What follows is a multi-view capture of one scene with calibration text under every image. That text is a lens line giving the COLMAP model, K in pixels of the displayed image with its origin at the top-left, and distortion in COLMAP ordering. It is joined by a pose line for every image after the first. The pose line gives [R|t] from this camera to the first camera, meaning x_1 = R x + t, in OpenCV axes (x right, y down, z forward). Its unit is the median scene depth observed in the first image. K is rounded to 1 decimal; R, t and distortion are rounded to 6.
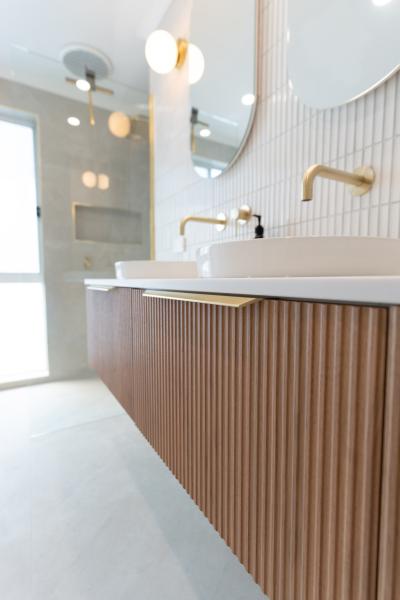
lens RADIAL K [[286.5, 0, 199.6], [0, 286.5, 300.1], [0, 0, 1]] dist [-0.000207, -0.000477]
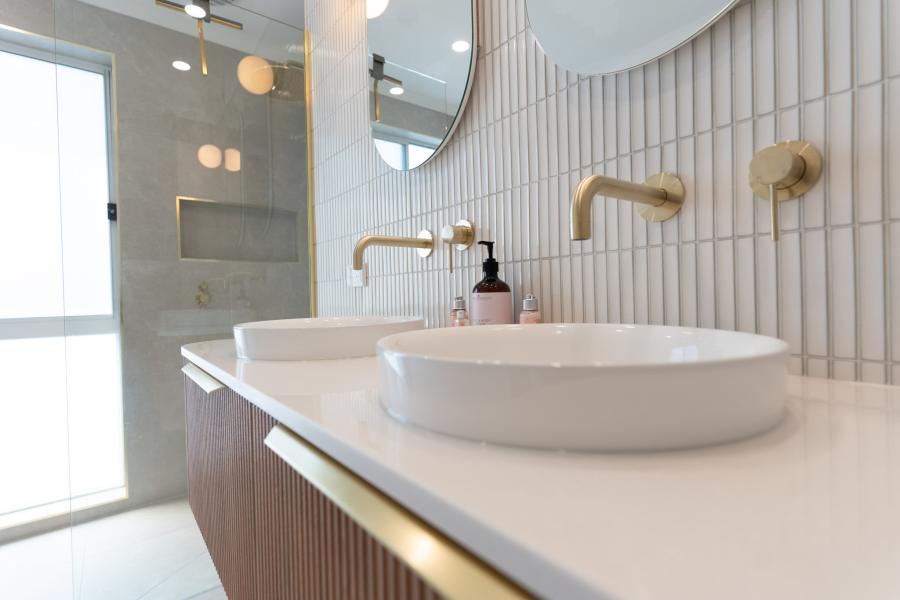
lens RADIAL K [[429.8, 0, 448.3], [0, 429.8, 296.3], [0, 0, 1]] dist [-0.000207, -0.000477]
pose [[0.991881, -0.025428, 0.124600, 0.009251], [0.034491, 0.996870, -0.071136, -0.096653], [-0.122401, 0.074856, 0.989654, 0.114360]]
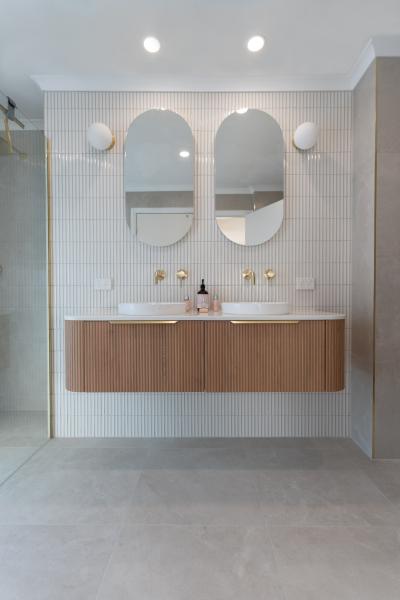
lens RADIAL K [[282.2, 0, 198.9], [0, 282.2, 300.6], [0, 0, 1]] dist [0.001684, -0.000765]
pose [[0.524759, -0.016268, 0.851095, -1.132094], [0.063692, 0.997765, -0.020199, -0.086046], [-0.848865, 0.064808, 0.524622, 0.008460]]
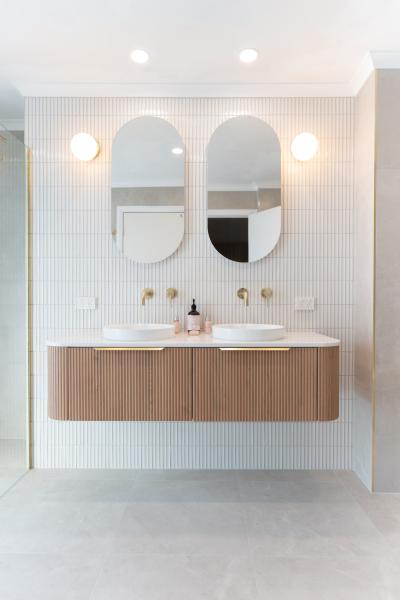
lens RADIAL K [[351.0, 0, 199.1], [0, 351.0, 301.9], [0, 0, 1]] dist [-0.008159, 0.001333]
pose [[0.528239, -0.011431, 0.849019, -1.299009], [0.060528, 0.997873, -0.024224, -0.169605], [-0.846936, 0.064185, 0.527807, -0.164849]]
